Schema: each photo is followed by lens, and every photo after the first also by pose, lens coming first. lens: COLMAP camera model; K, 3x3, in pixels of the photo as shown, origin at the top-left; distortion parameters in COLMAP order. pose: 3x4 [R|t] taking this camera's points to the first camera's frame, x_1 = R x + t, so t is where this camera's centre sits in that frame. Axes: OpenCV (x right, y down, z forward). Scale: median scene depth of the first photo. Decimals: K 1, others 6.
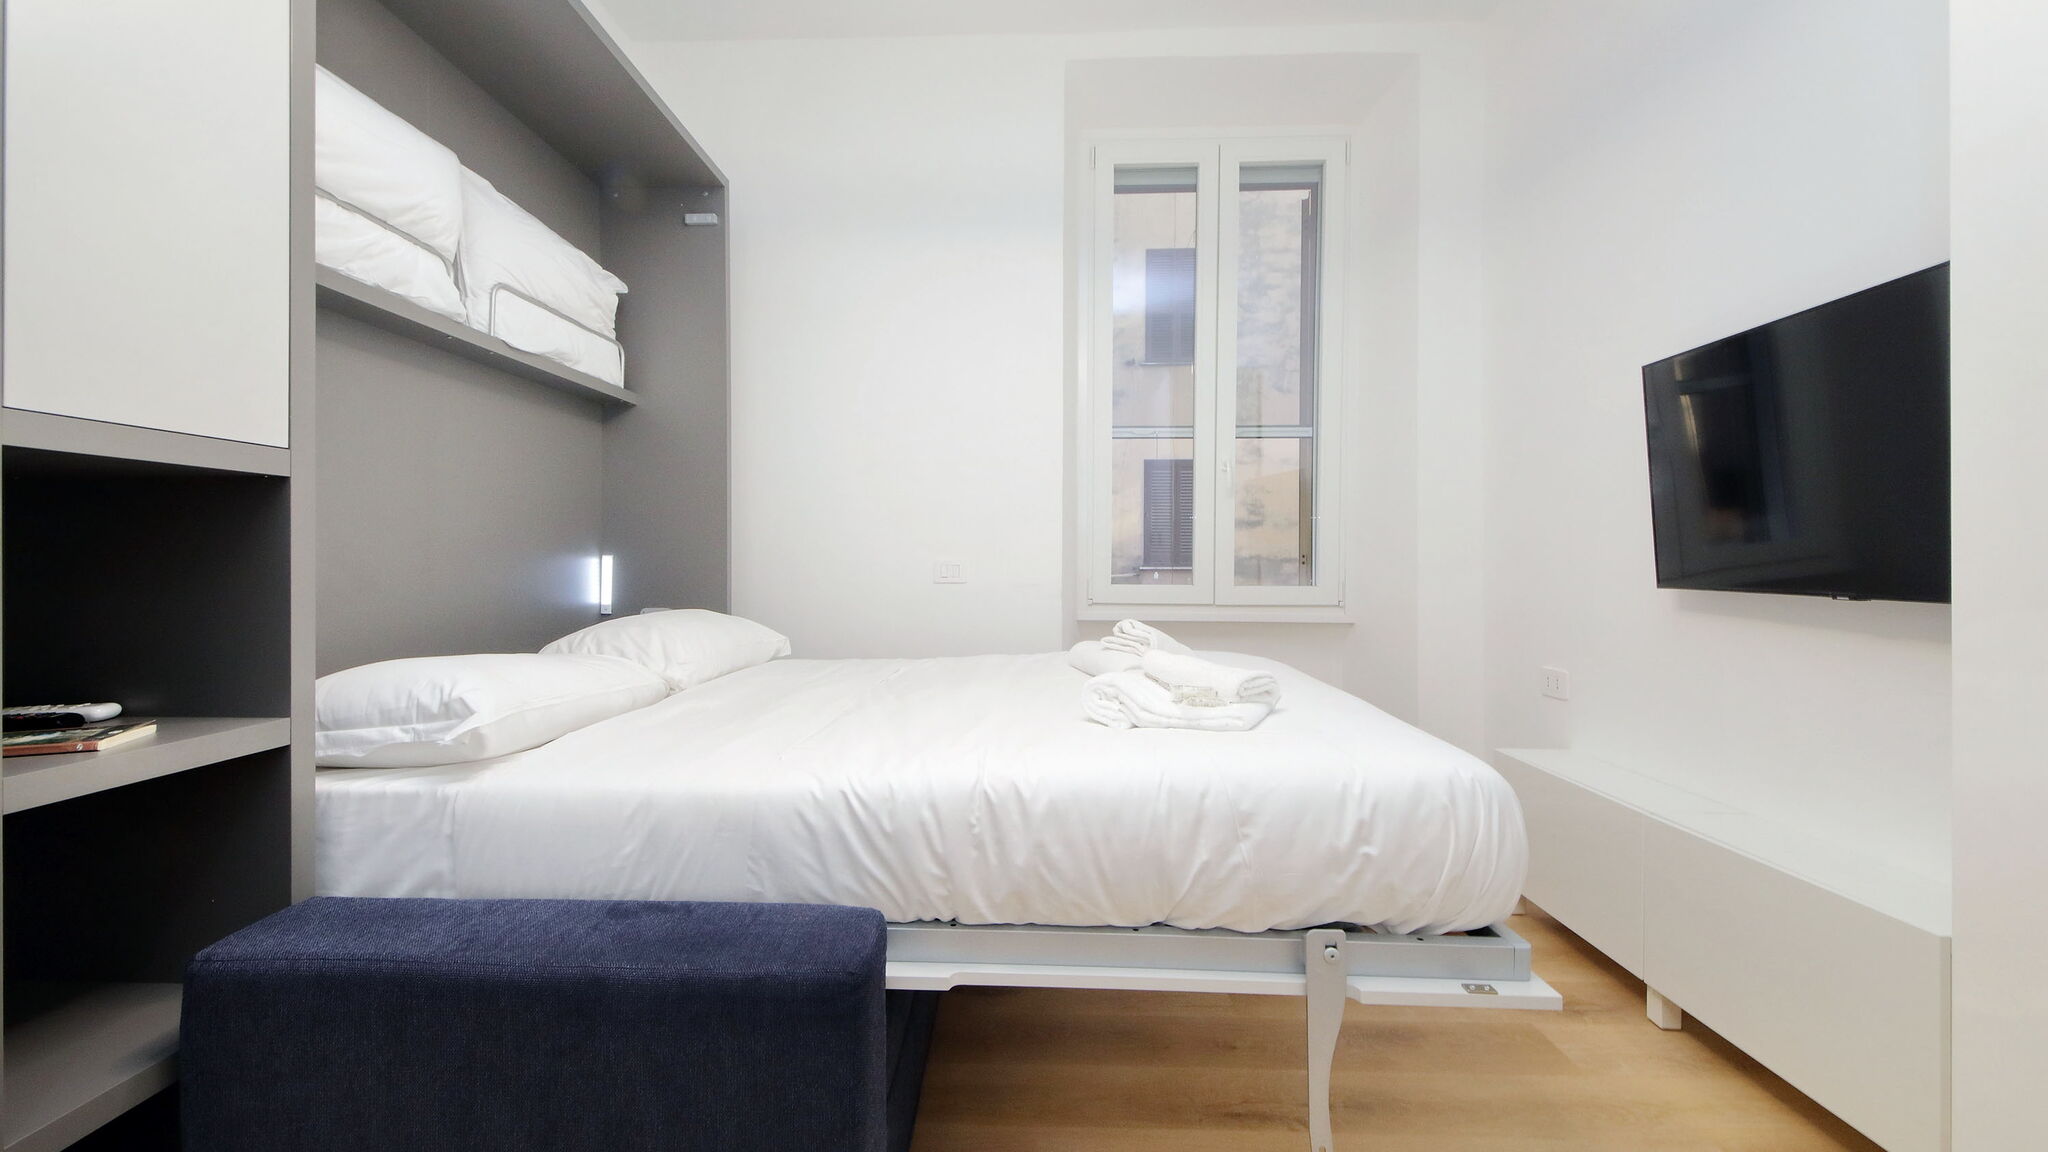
lens RADIAL K [[786.9, 0, 1019.7], [0, 786.9, 544.2], [0, 0, 1]] dist [0.015564, -0.000348]
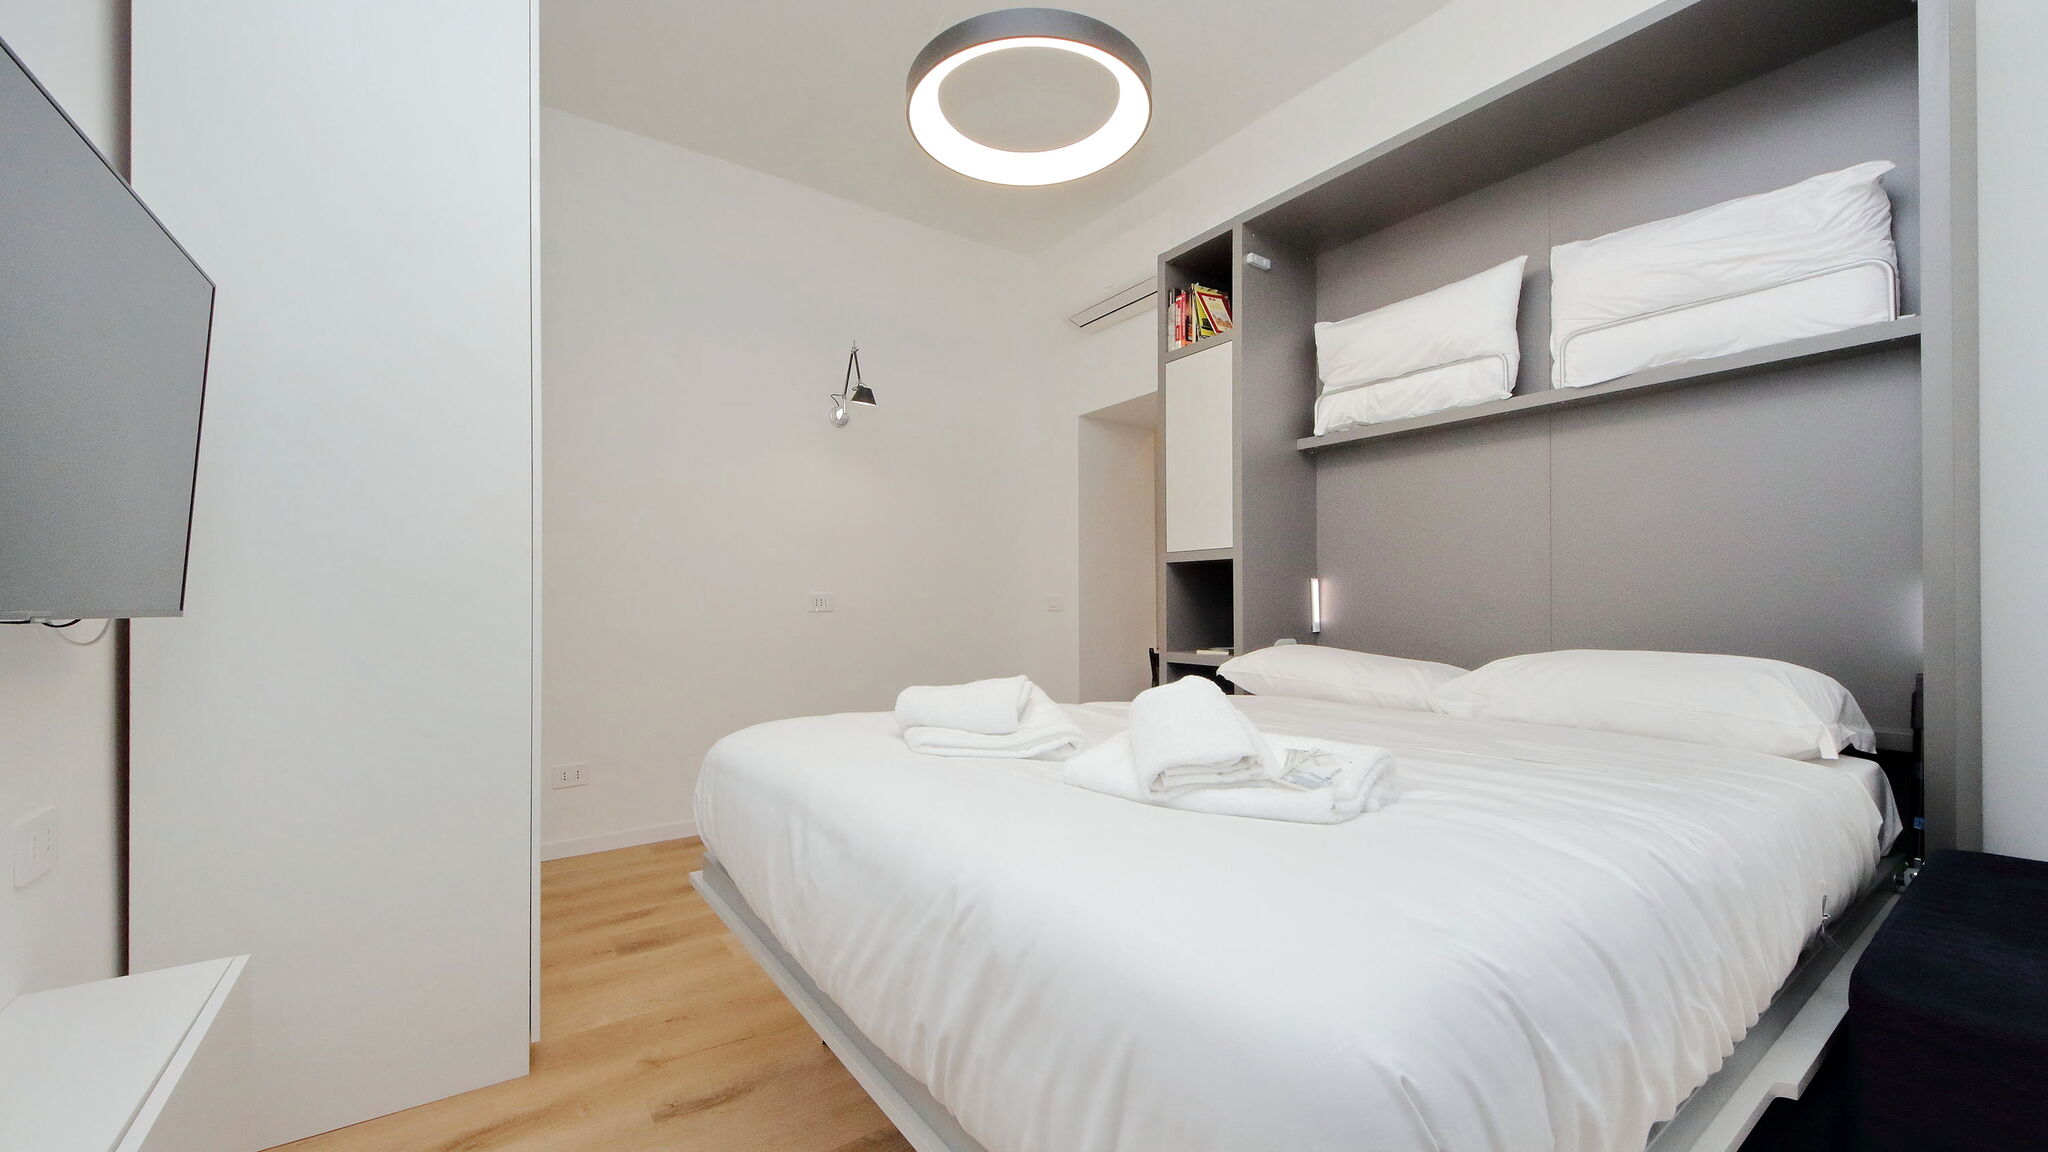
lens RADIAL K [[776.0, 0, 1013.5], [0, 776.0, 598.3], [0, 0, 1]] dist [0.001834, -0.000015]
pose [[-0.805477, -0.001880, -0.592624, 0.915994], [0.015299, 0.999596, -0.023965, 0.071316], [0.592429, -0.028369, -0.805123, 2.187602]]
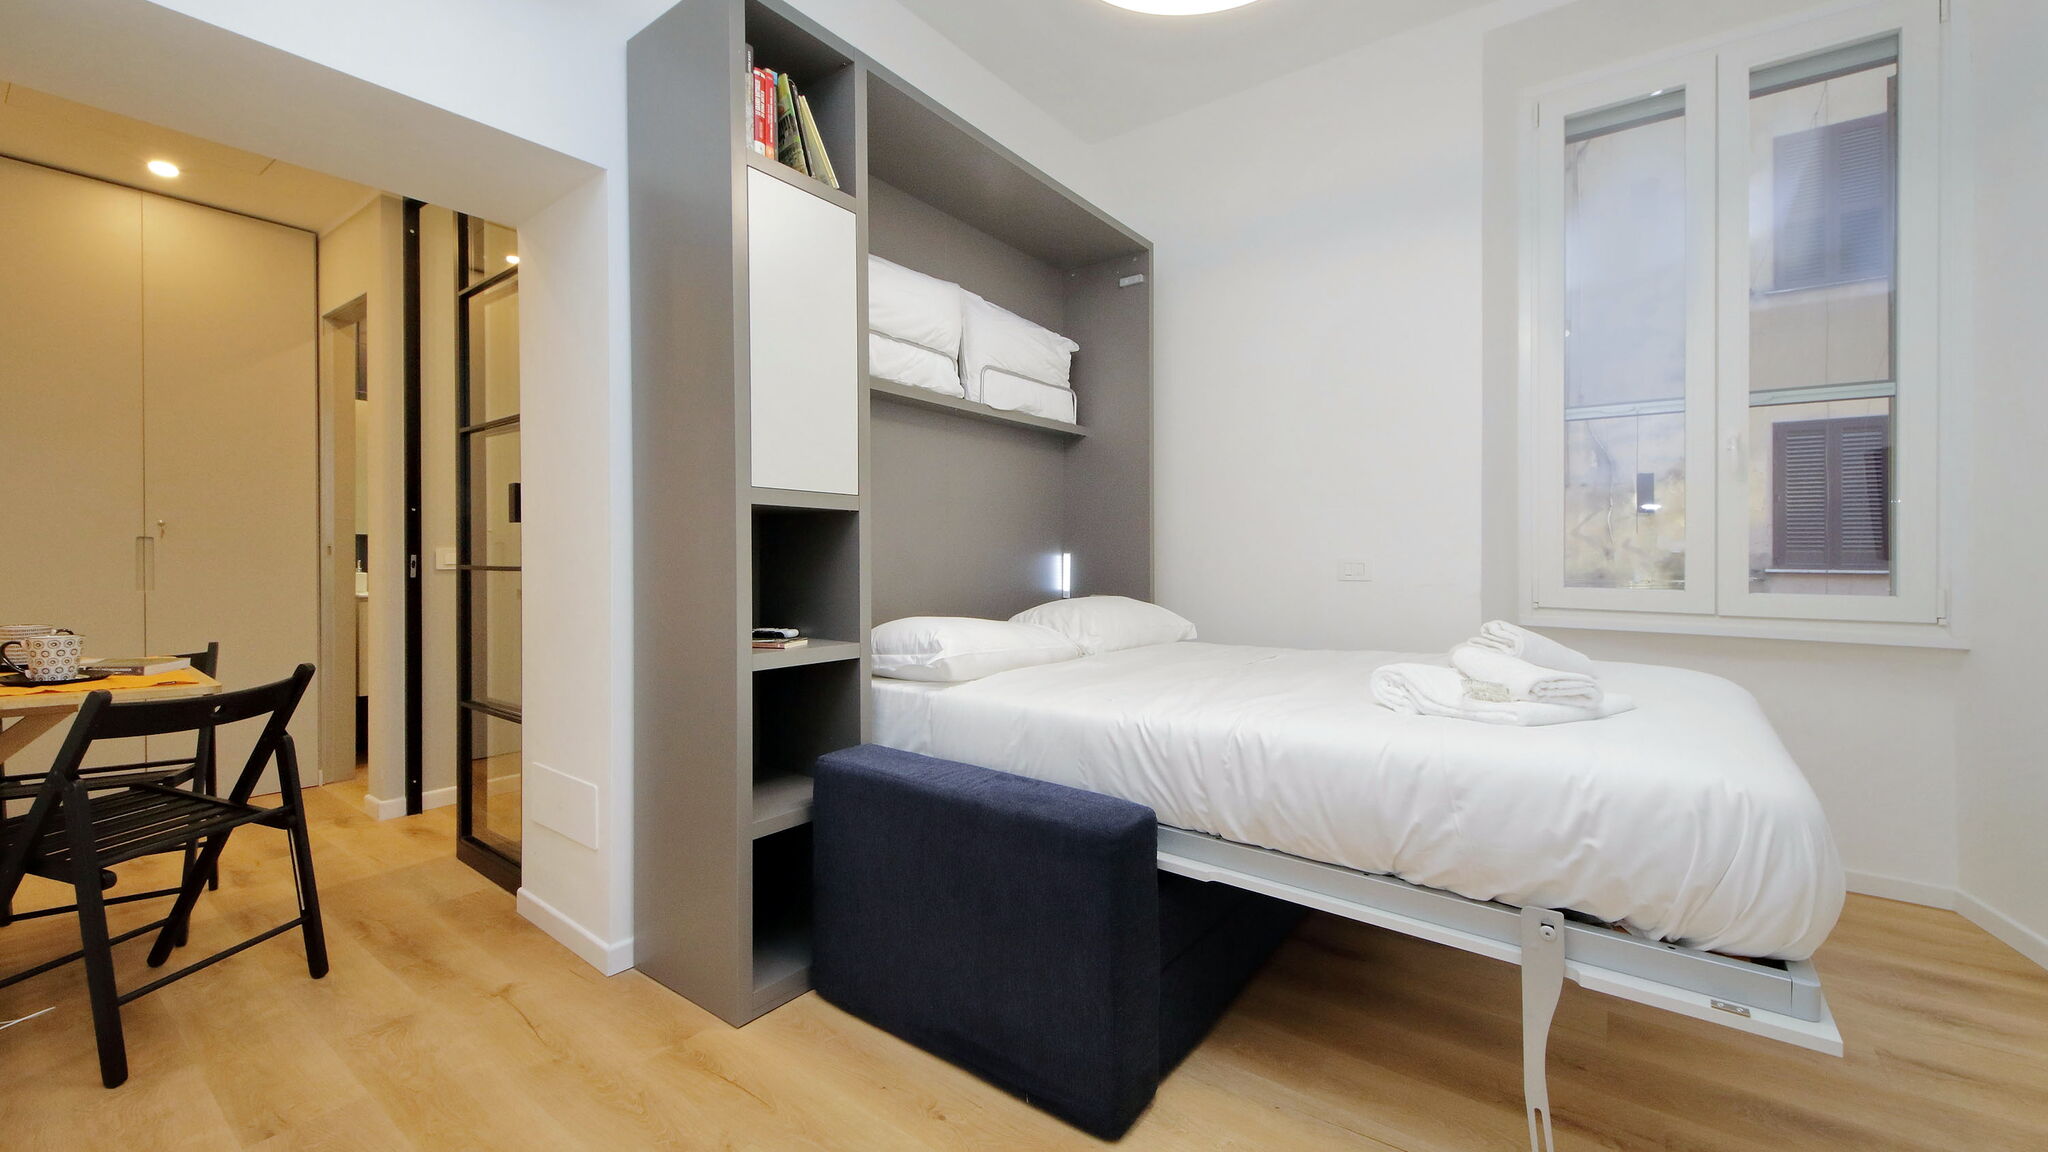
lens RADIAL K [[812.7, 0, 1044.8], [0, 812.7, 549.8], [0, 0, 1]] dist [-0.001462, -0.000399]
pose [[0.822418, -0.001038, -0.568883, 0.432150], [0.006439, 0.999951, 0.007484, -0.005584], [0.568848, -0.009818, 0.822384, -0.253070]]
